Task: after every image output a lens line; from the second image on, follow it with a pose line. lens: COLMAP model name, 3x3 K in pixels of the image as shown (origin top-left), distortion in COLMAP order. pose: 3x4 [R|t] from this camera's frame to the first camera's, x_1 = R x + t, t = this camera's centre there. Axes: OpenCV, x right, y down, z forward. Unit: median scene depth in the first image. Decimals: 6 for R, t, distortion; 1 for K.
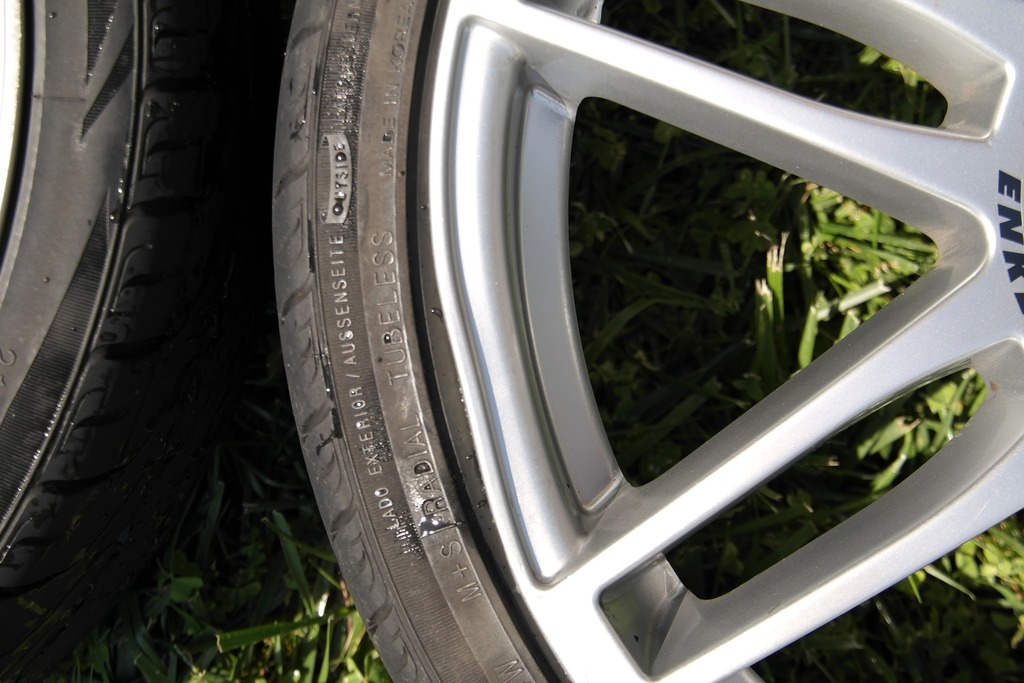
lens RADIAL K [[1563.0, 0, 509.4], [0, 1563.0, 339.9], [0, 0, 1]] dist [0.024782, 0.000000]
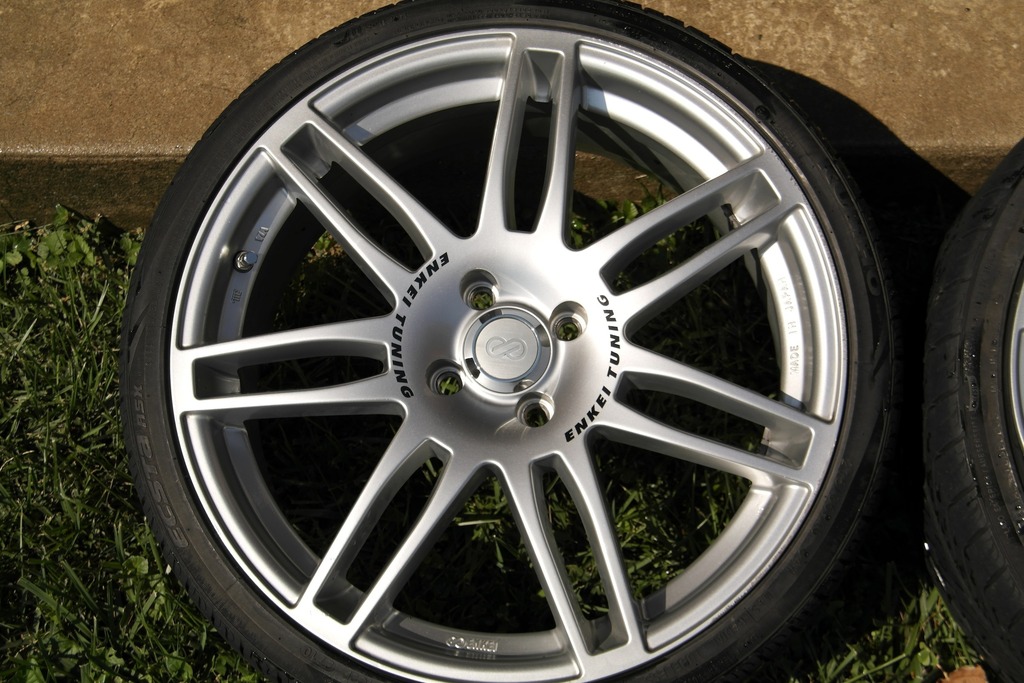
lens RADIAL K [[1563.0, 0, 512.3], [0, 1563.0, 342.7], [0, 0, 1]] dist [0.024782, 0.000000]
pose [[0.998460, -0.019175, -0.052066, -0.708897], [0.008535, 0.980295, -0.197355, 0.303649], [0.054824, 0.196607, 0.978948, -1.495005]]
